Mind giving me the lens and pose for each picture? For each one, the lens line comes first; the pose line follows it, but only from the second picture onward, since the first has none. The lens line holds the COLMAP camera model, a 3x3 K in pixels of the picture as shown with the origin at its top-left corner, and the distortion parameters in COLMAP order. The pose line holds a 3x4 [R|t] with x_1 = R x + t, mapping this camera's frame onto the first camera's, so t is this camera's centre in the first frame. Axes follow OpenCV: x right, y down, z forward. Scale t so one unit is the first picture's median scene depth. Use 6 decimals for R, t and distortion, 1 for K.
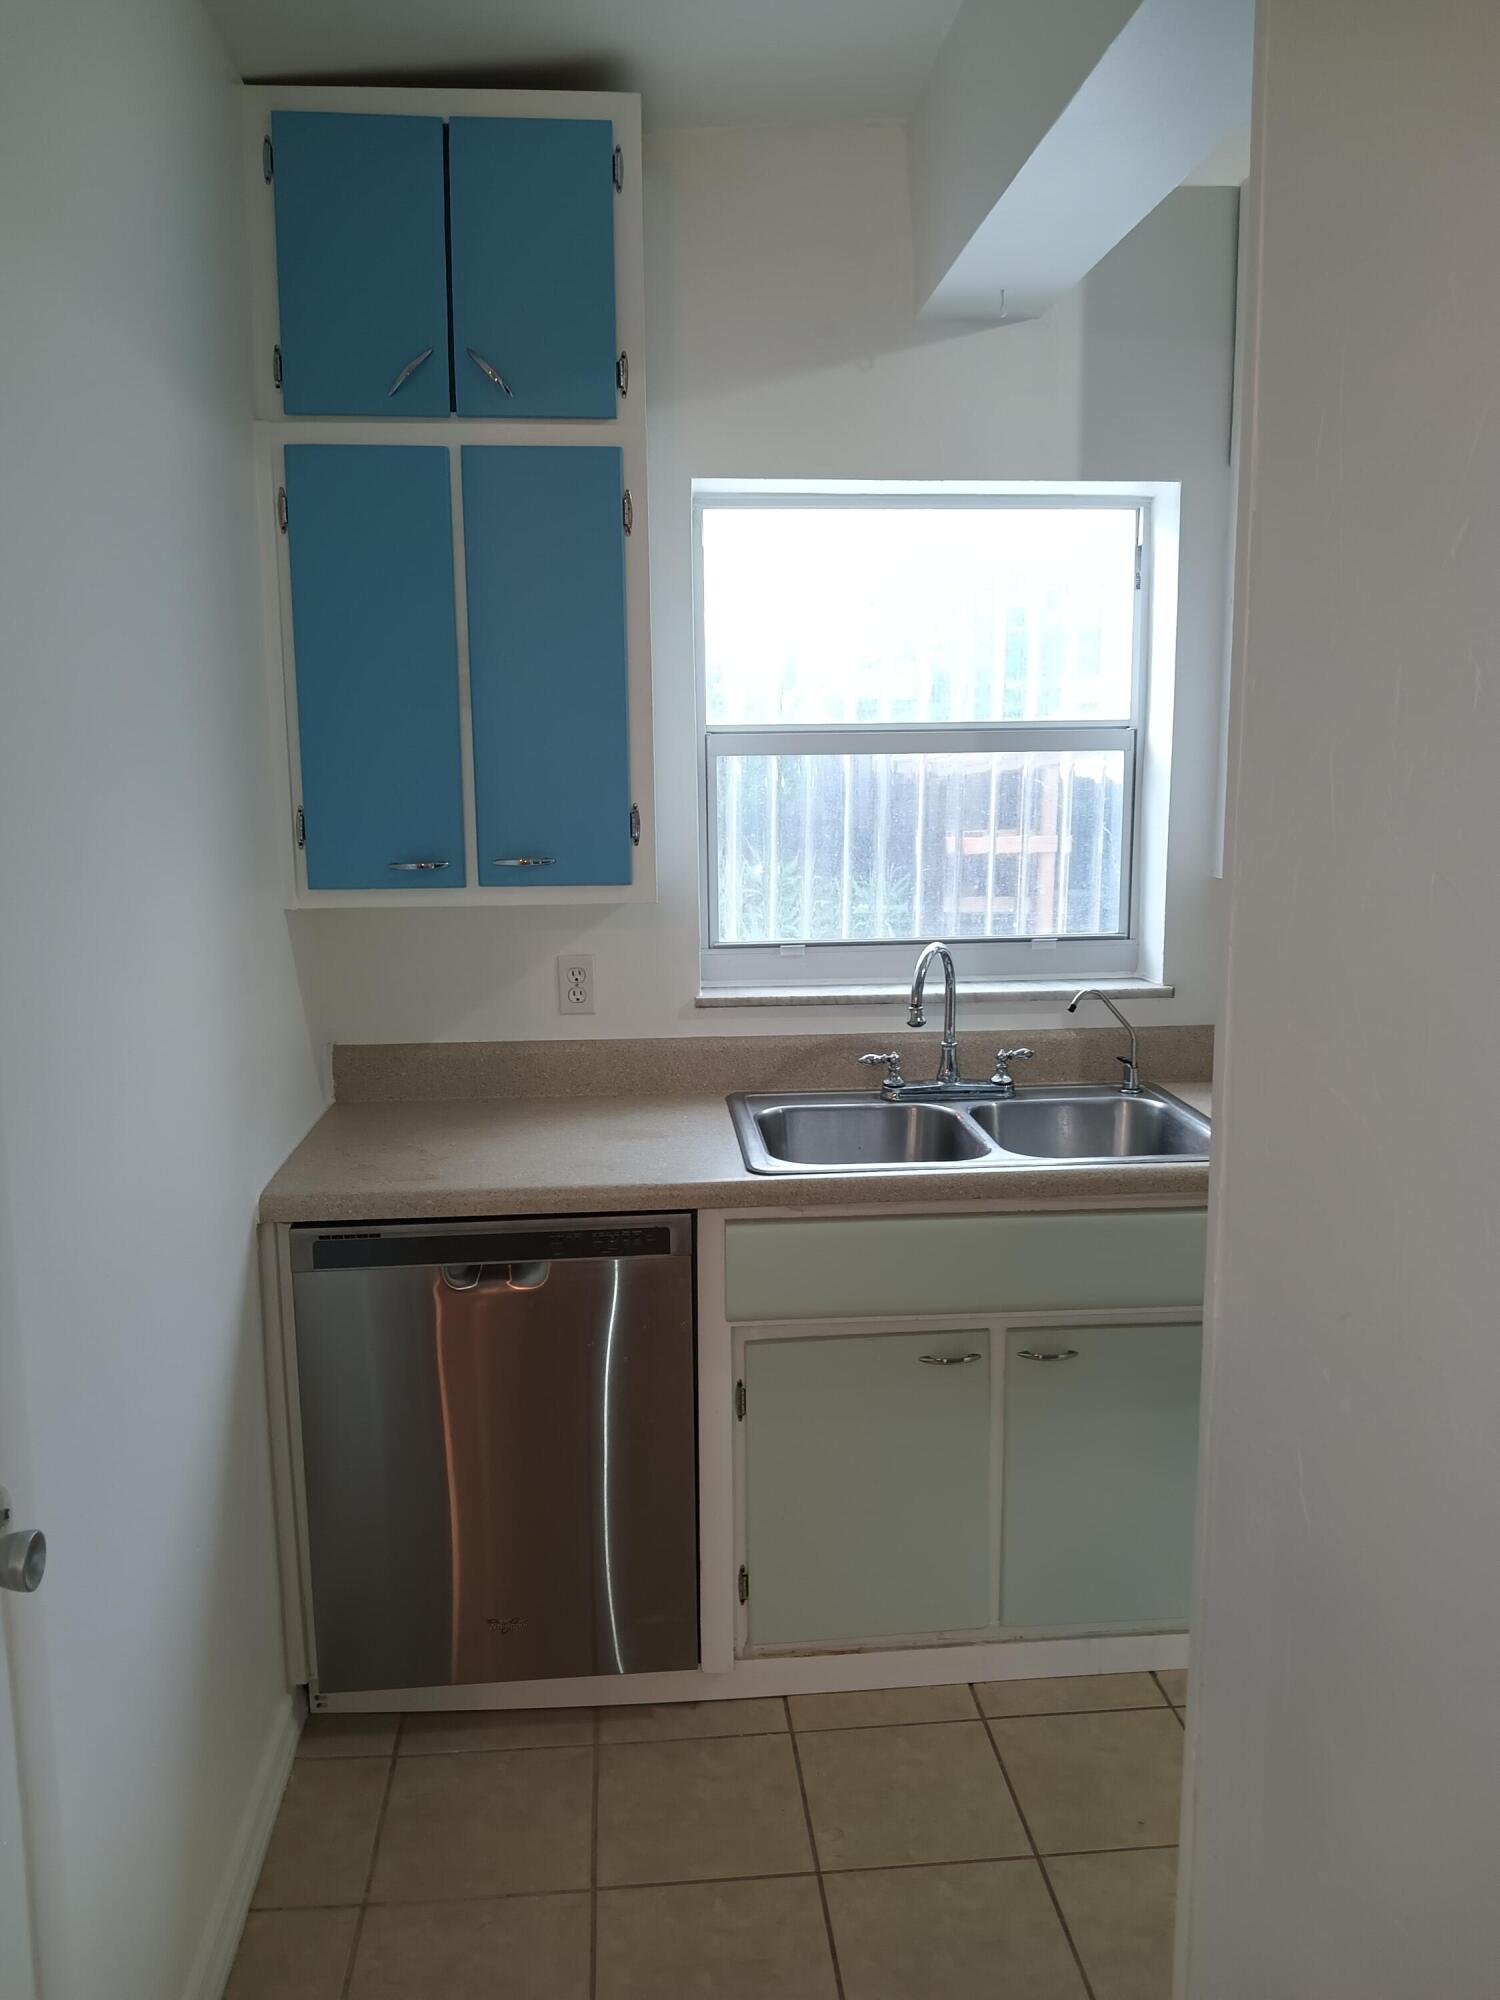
lens RADIAL K [[1534.0, 0, 750.0], [0, 1534.0, 1000.0], [0, 0, 1]] dist [-0.010570, -0.010154]
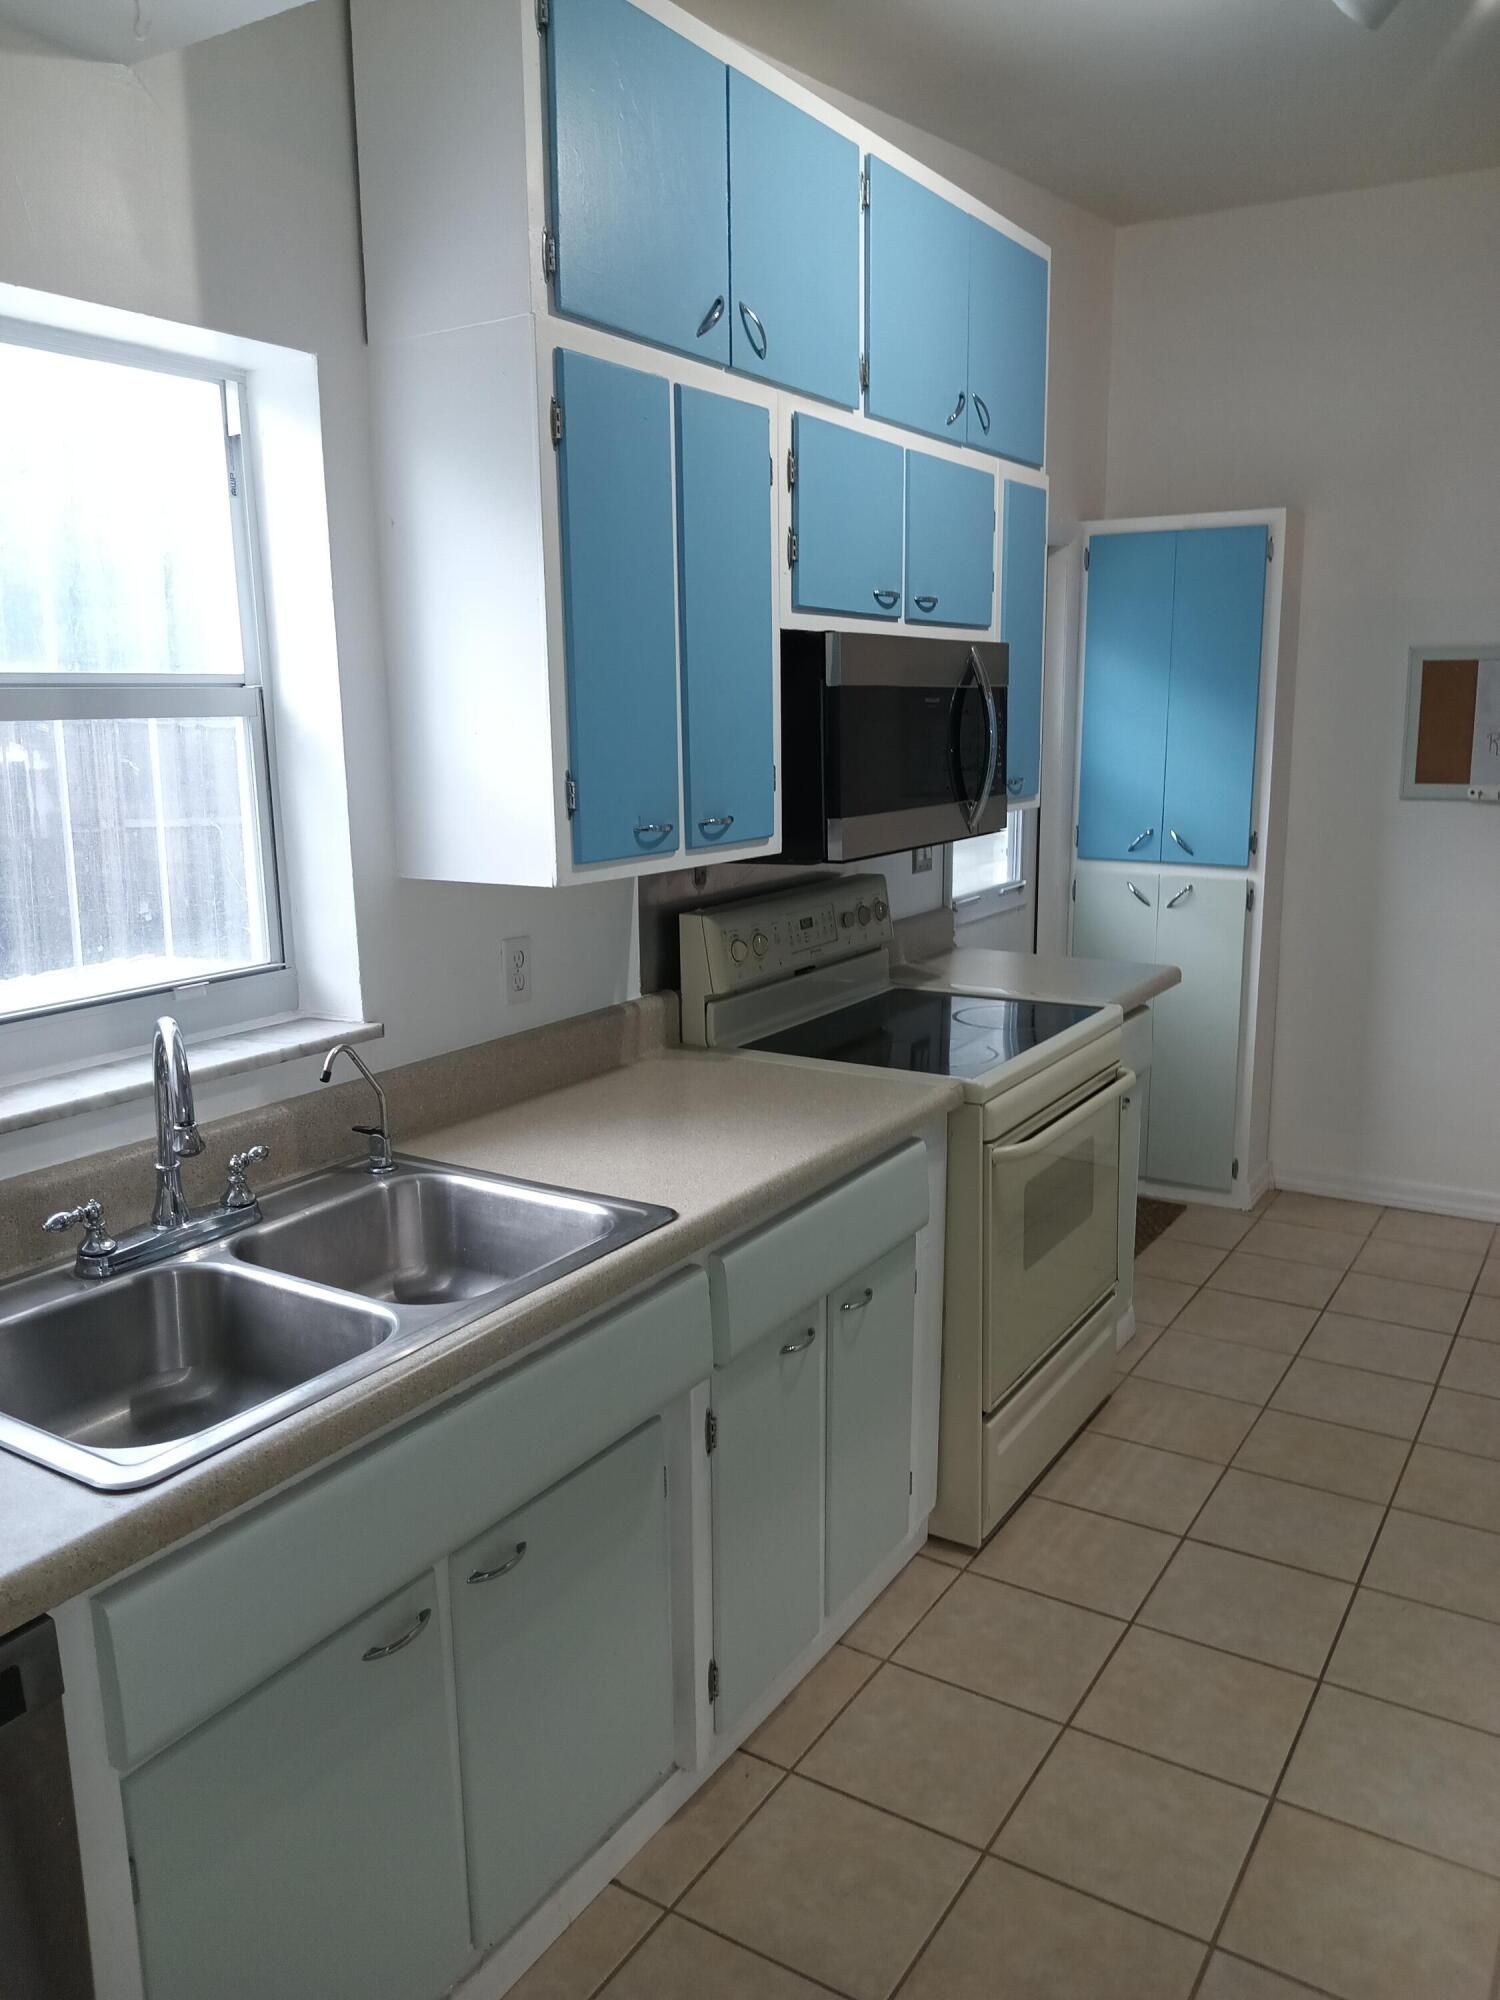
lens RADIAL K [[1497.0, 0, 750.0], [0, 1497.0, 1000.0], [0, 0, 1]] dist [-0.028262, 0.004023]
pose [[0.600571, -0.149967, 0.785382, -0.207867], [0.132216, 0.987358, 0.087431, -0.063193], [-0.788565, 0.051332, 0.612806, 0.406164]]
